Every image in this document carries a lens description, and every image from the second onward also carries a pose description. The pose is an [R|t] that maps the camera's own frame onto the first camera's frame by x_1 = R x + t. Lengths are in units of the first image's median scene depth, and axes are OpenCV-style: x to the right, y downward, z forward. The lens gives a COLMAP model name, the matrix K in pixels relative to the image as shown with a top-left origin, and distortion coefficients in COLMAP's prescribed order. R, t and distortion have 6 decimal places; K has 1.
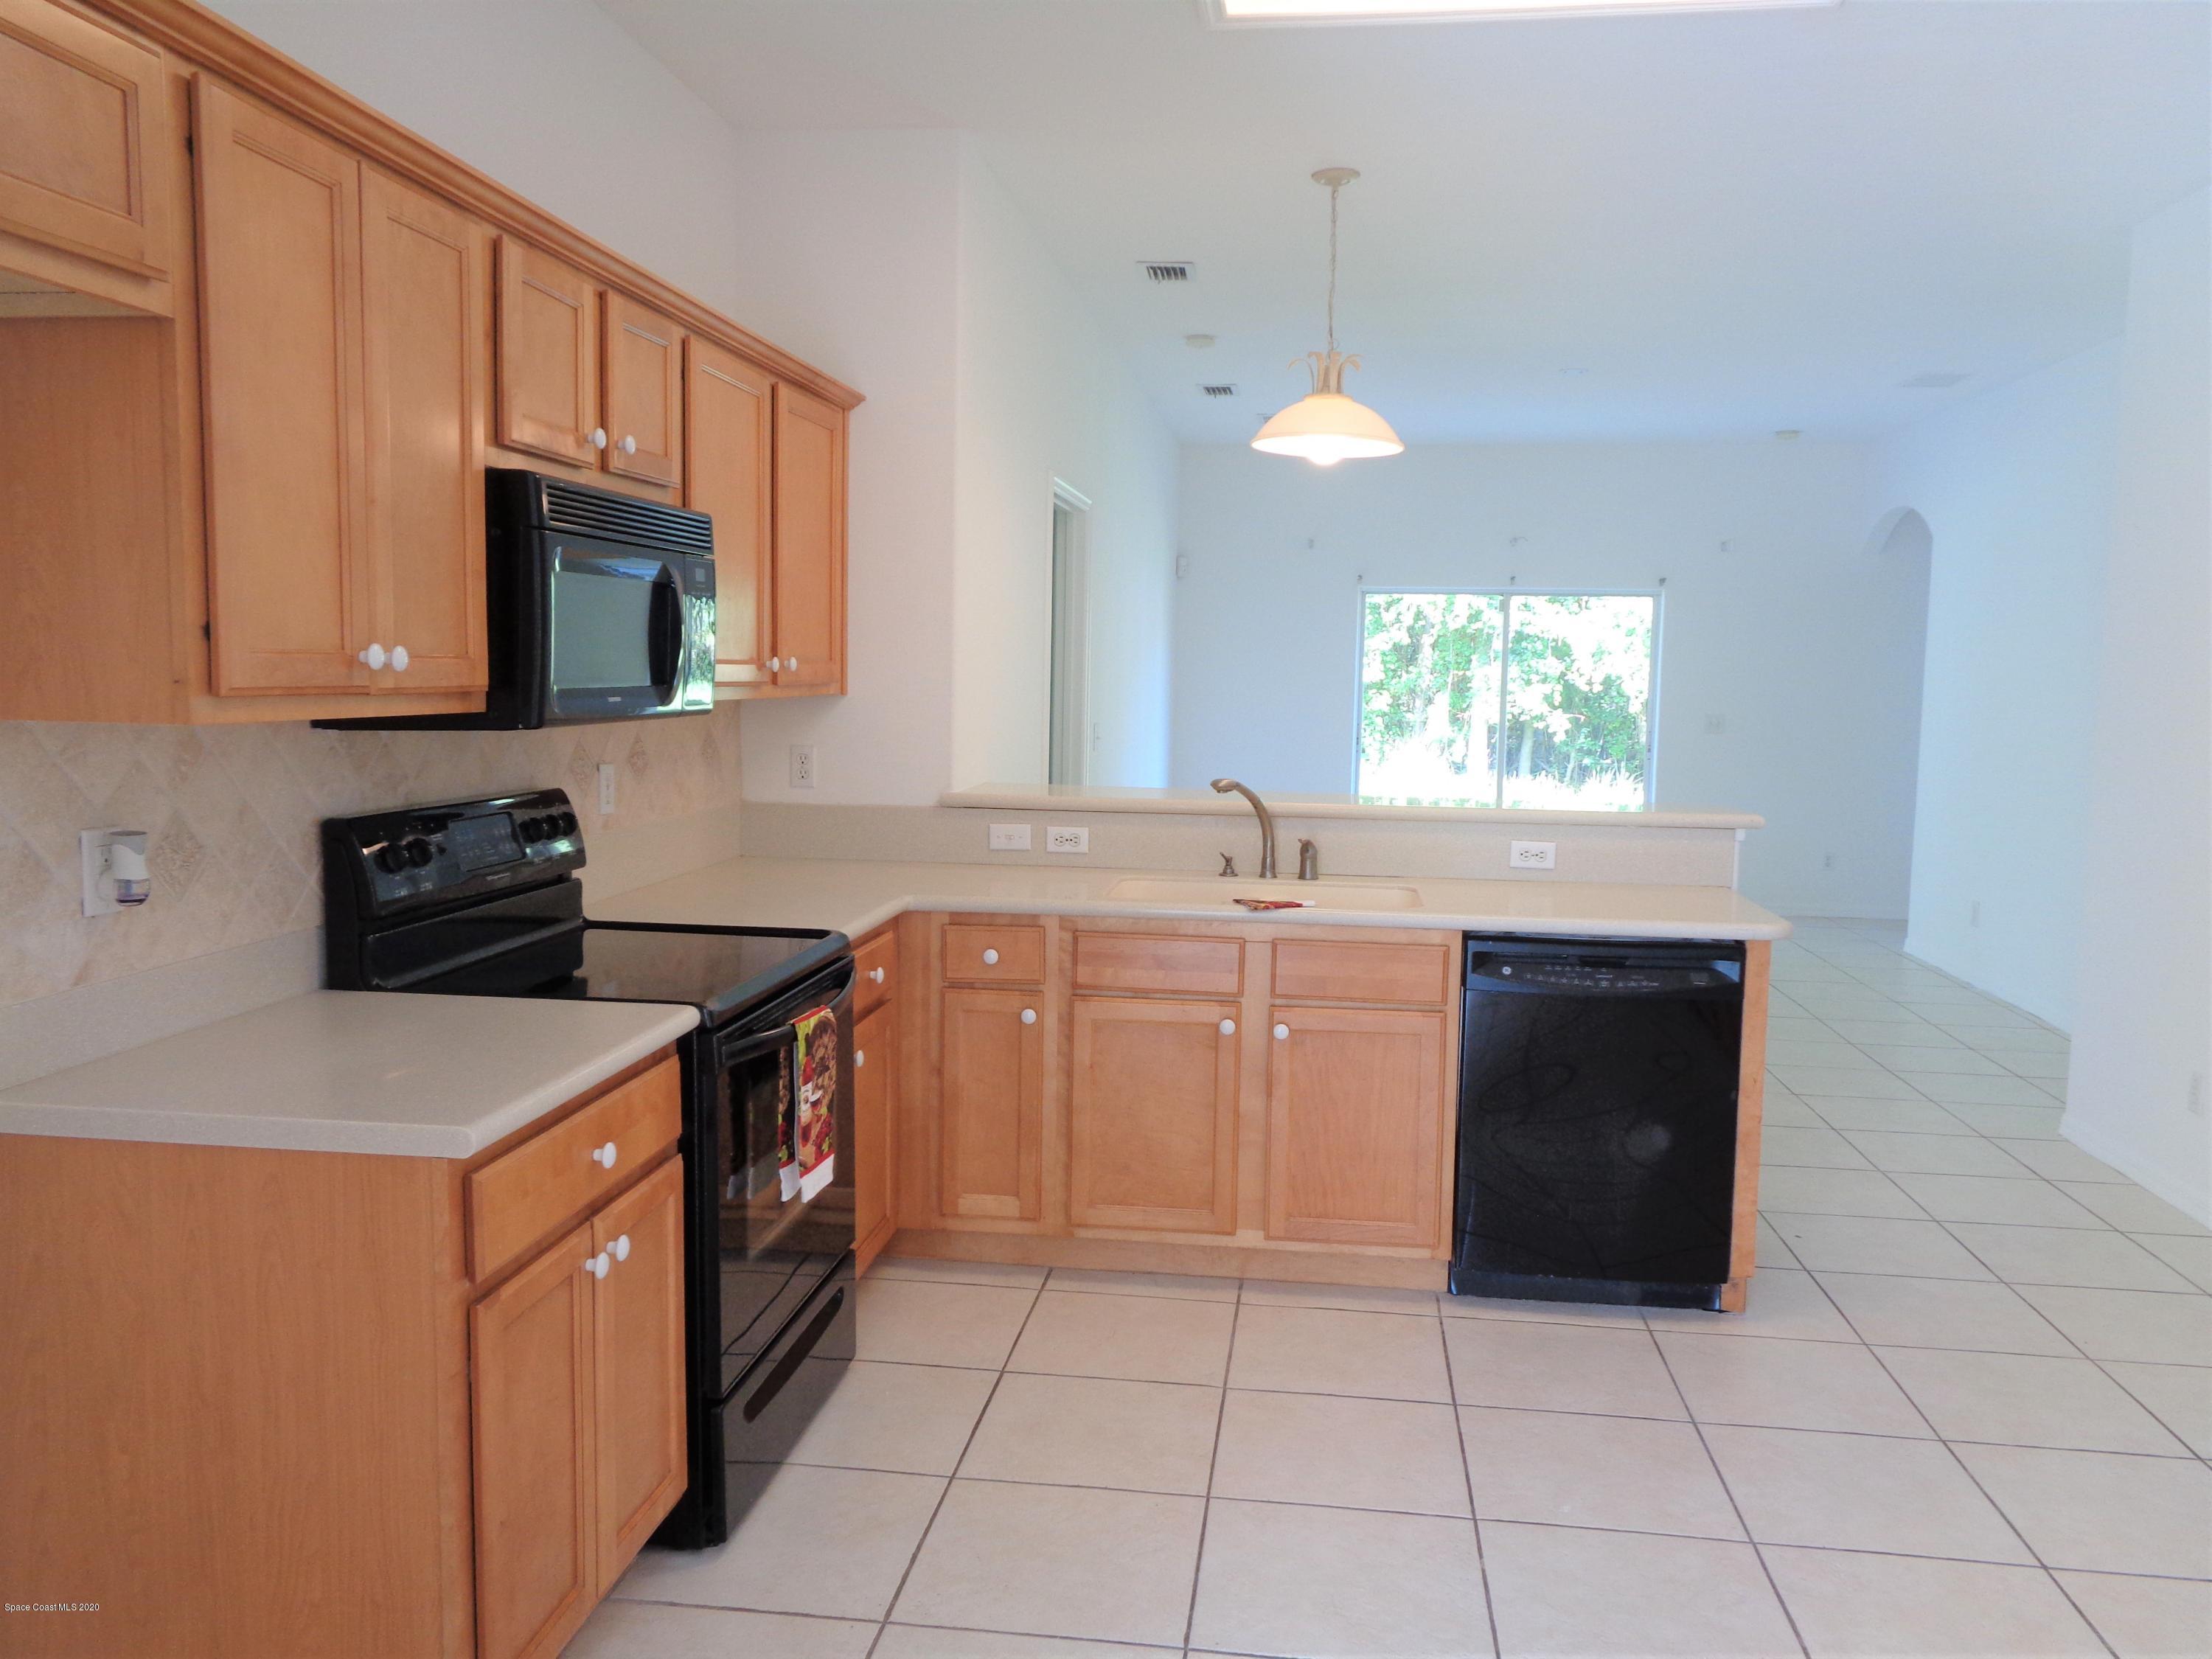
lens RADIAL K [[1651.9, 0, 1110.2], [0, 1651.9, 814.0], [0, 0, 1]] dist [-0.009194, -0.002537]
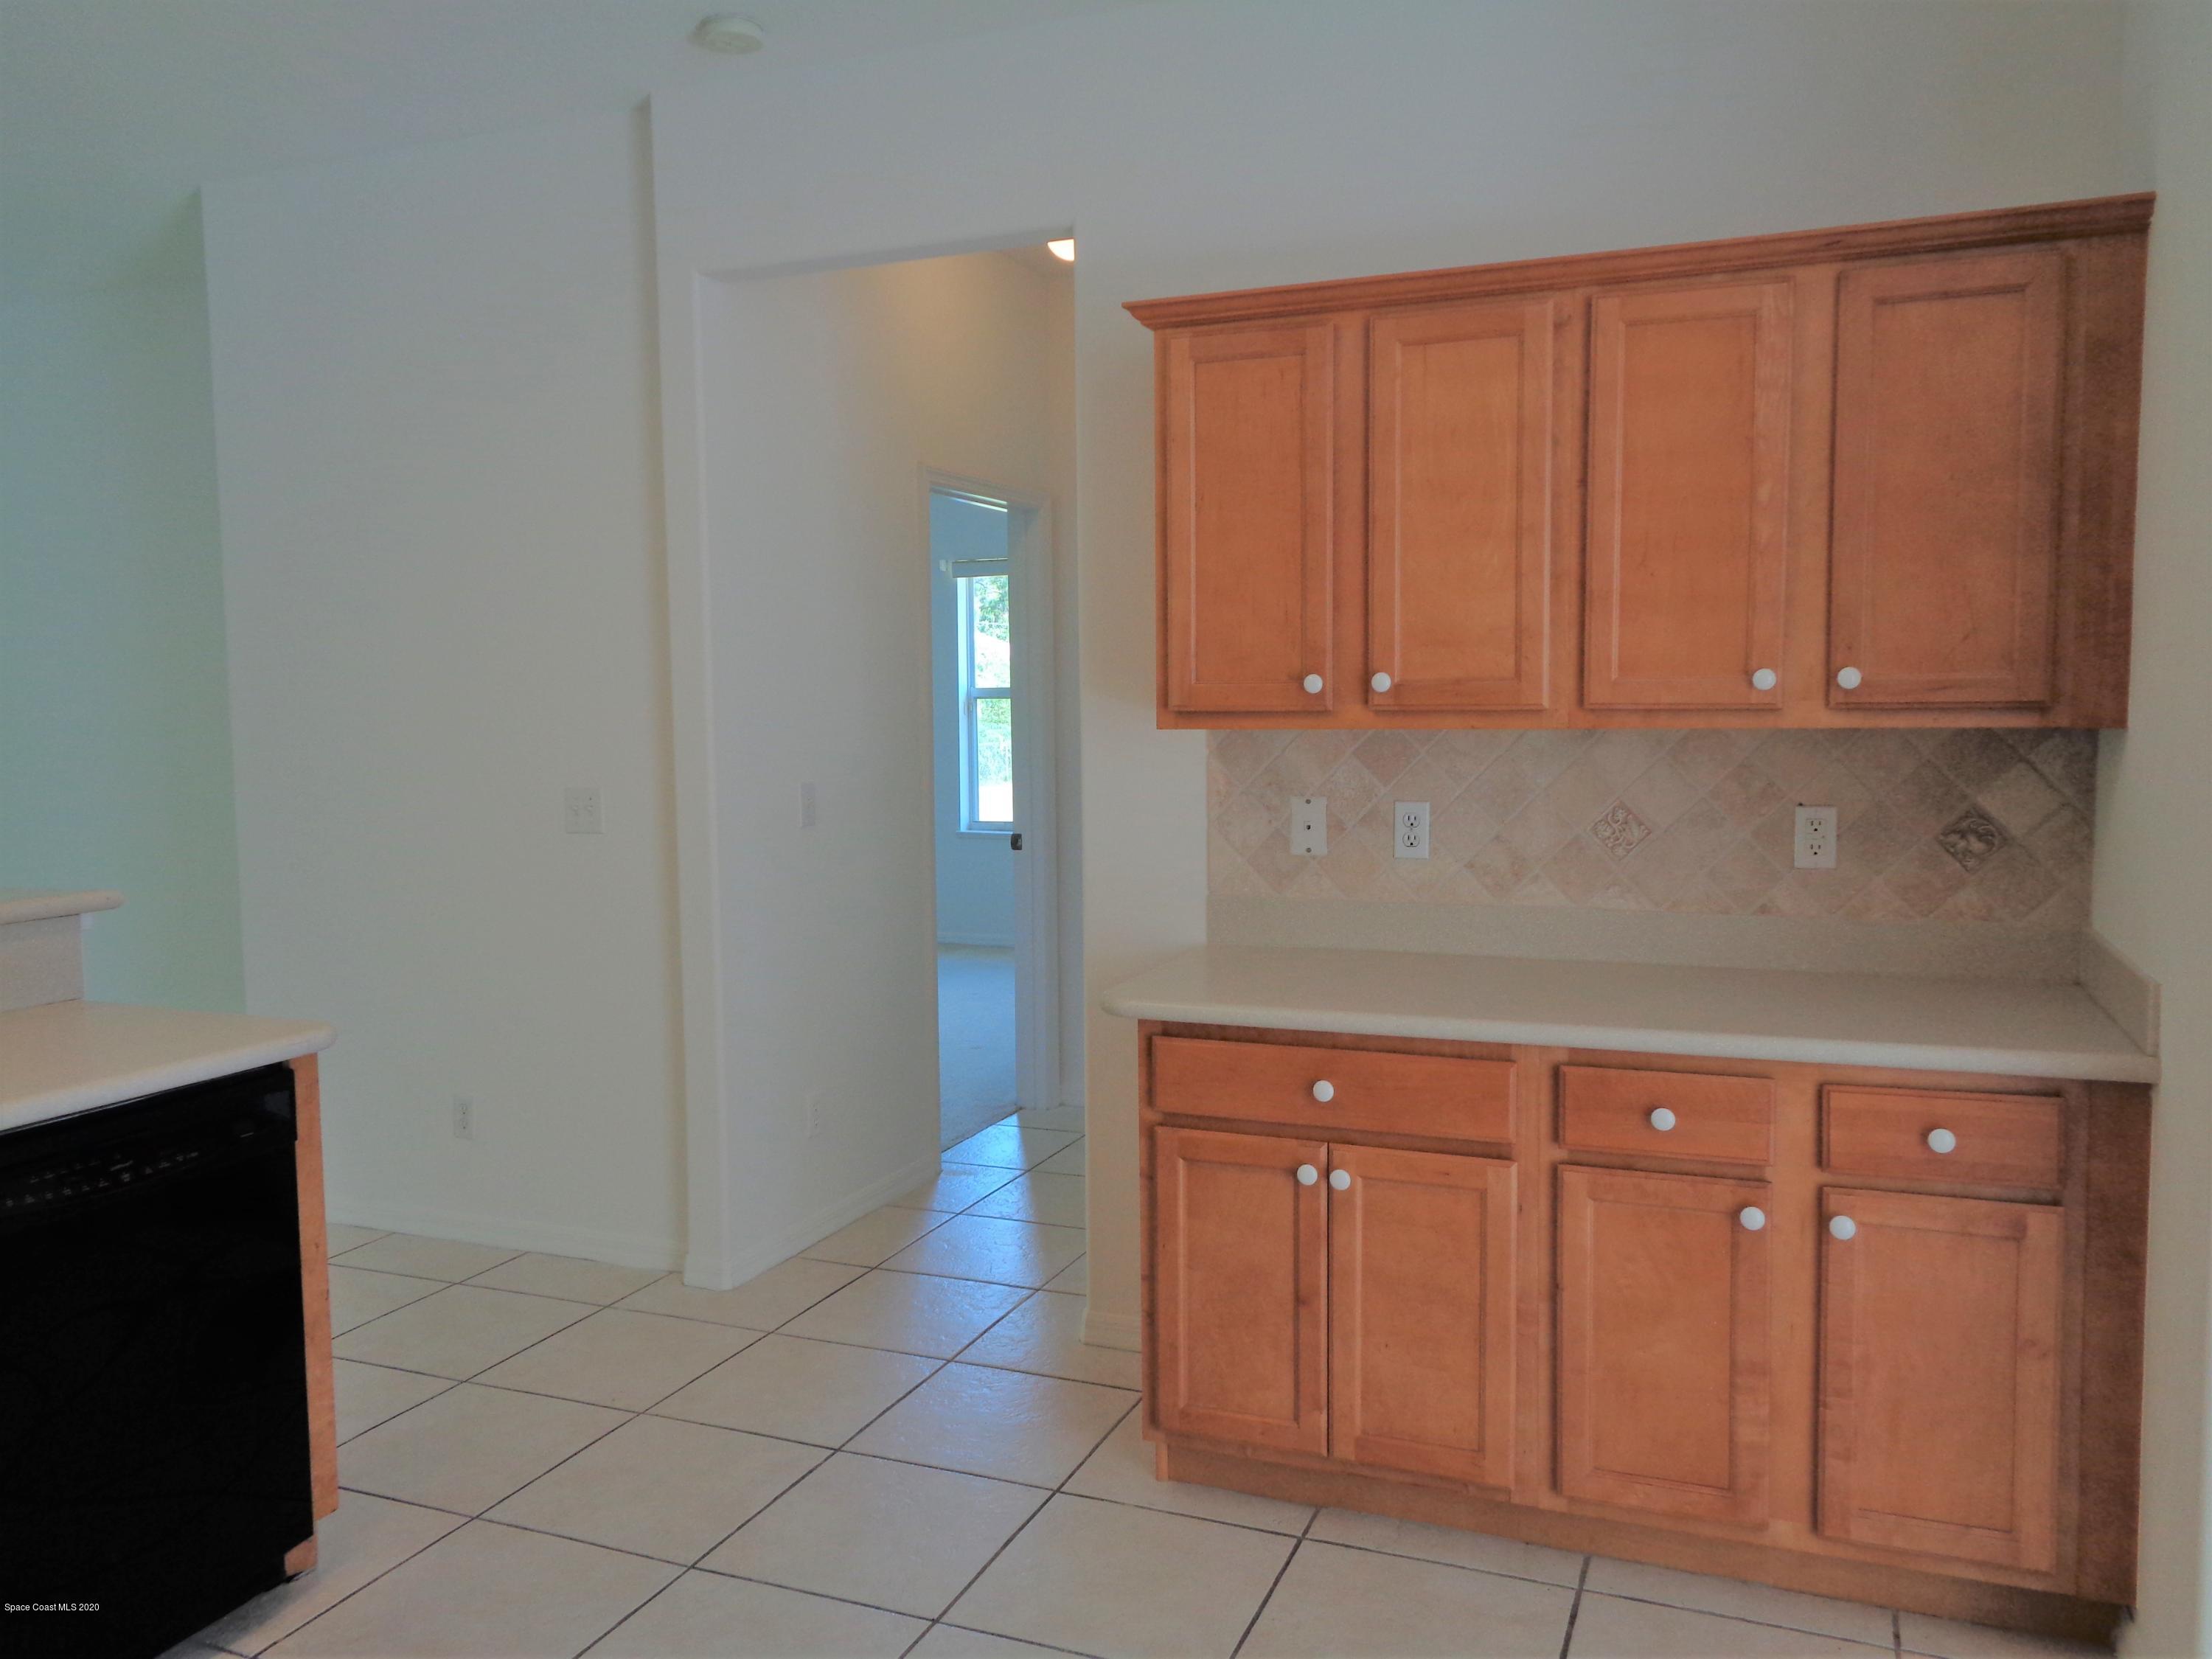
lens RADIAL K [[1660.4, 0, 1108.7], [0, 1660.4, 820.8], [0, 0, 1]] dist [0.003310, 0.003065]
pose [[0.254528, -0.091369, 0.962739, -0.161690], [0.100298, 0.992652, 0.067691, -0.030078], [-0.961850, 0.079332, 0.261822, 0.352720]]
